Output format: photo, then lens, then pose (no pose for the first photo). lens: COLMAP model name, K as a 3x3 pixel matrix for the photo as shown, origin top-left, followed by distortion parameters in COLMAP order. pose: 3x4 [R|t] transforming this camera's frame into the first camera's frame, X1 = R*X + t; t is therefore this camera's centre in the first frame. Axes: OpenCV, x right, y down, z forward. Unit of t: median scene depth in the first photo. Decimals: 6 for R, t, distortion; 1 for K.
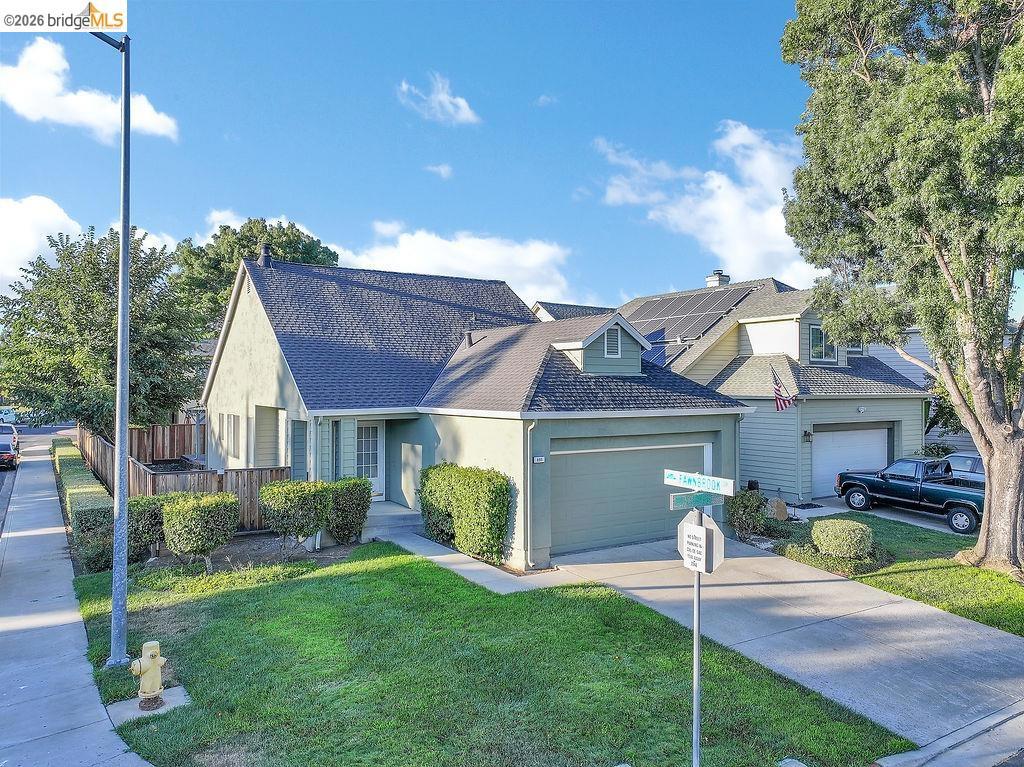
lens RADIAL K [[730.3, 0, 515.5], [0, 730.3, 382.2], [0, 0, 1]] dist [0.004965, 0.003971]
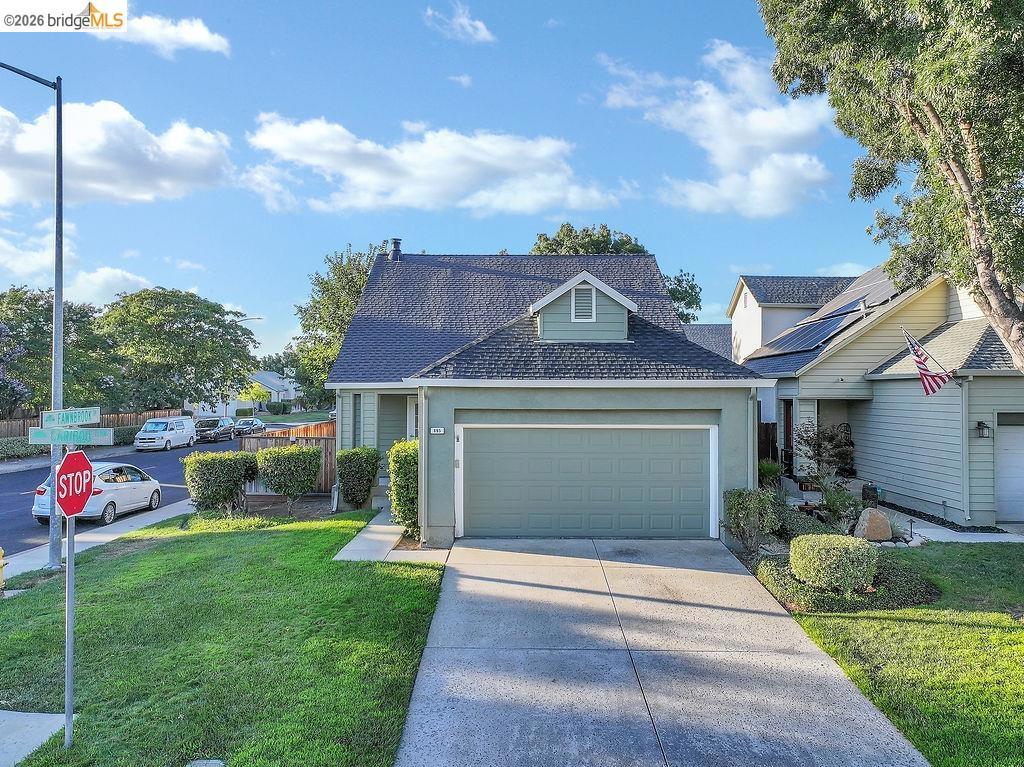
lens RADIAL K [[730.3, 0, 517.7], [0, 730.3, 383.5], [0, 0, 1]] dist [0.004965, 0.003971]
pose [[0.841268, -0.002200, -0.540614, 0.544186], [0.000528, 0.999995, -0.003248, 0.043051], [0.540619, 0.002447, 0.841264, 0.235940]]
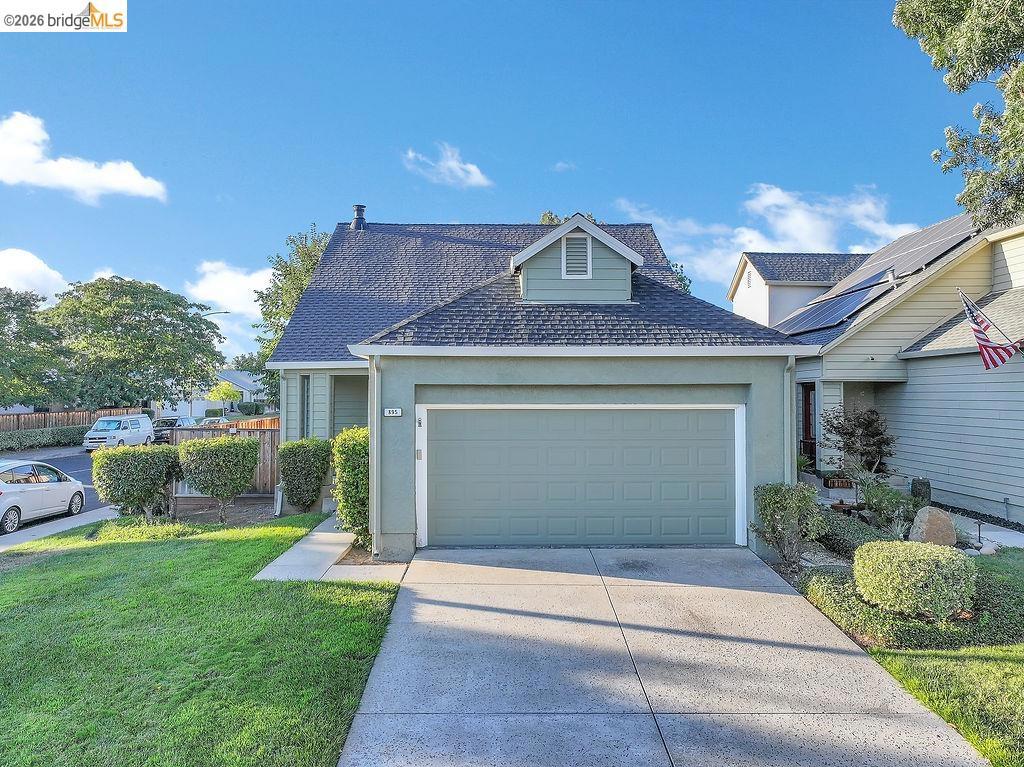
lens RADIAL K [[730.3, 0, 517.1], [0, 730.3, 381.6], [0, 0, 1]] dist [0.004965, 0.003971]
pose [[0.853098, -0.008416, -0.521683, 0.456293], [0.003960, 0.999946, -0.009657, 0.072751], [0.521736, 0.006173, 0.853085, 0.382133]]
